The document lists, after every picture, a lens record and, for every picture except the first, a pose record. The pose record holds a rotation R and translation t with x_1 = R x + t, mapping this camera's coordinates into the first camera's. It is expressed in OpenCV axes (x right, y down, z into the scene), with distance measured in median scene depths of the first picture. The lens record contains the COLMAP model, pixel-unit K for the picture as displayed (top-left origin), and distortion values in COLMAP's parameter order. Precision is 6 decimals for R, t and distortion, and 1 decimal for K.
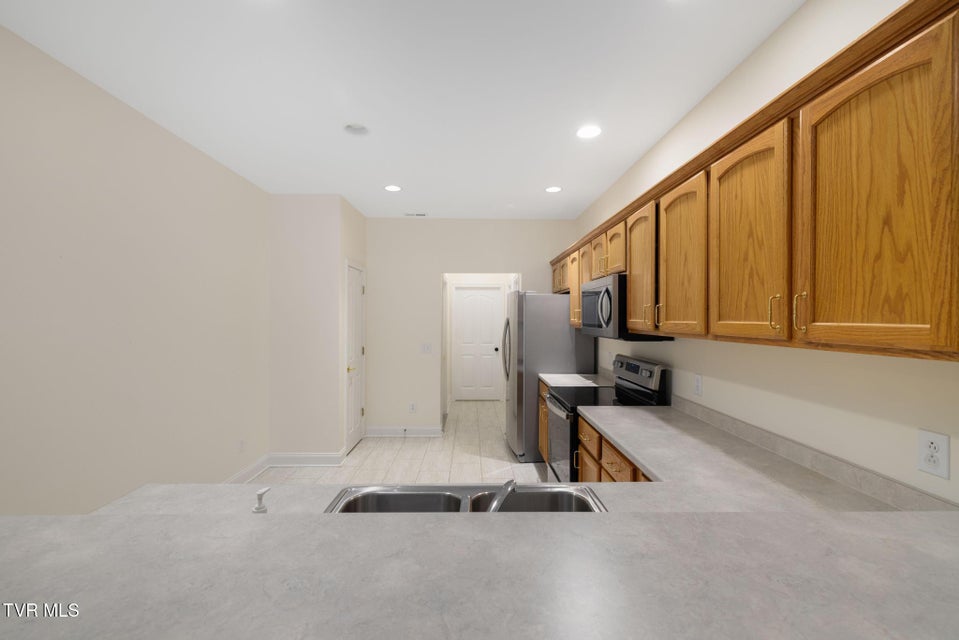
lens RADIAL K [[408.7, 0, 479.2], [0, 408.7, 317.1], [0, 0, 1]] dist [-0.000103, -0.000541]
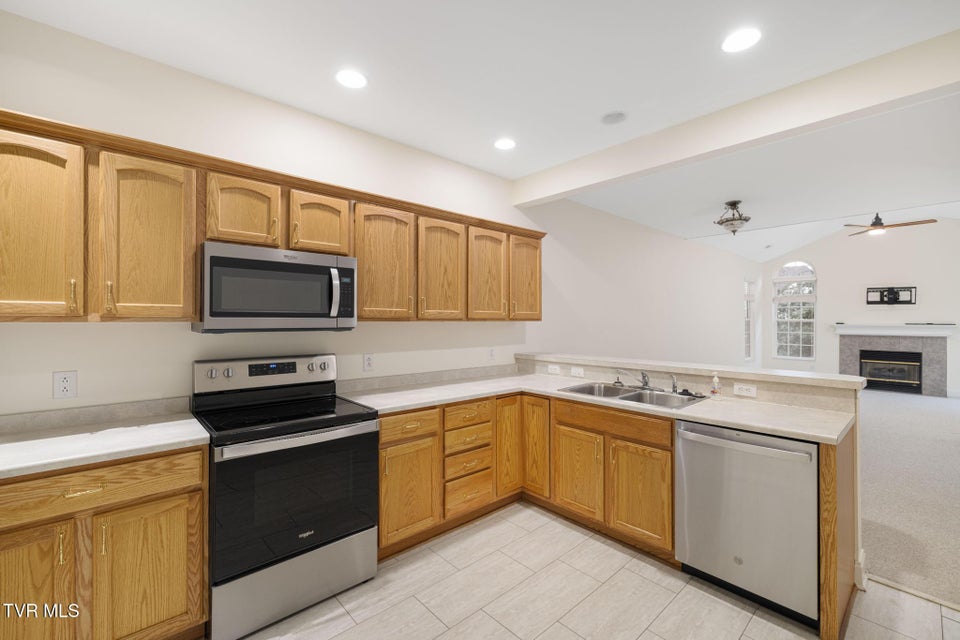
lens RADIAL K [[409.2, 0, 479.7], [0, 409.2, 317.1], [0, 0, 1]] dist [-0.000103, -0.000541]
pose [[-0.661465, 0.004723, 0.749961, -0.853733], [0.000673, 0.999984, -0.005703, 0.048501], [-0.749976, -0.003268, -0.661458, 2.221769]]
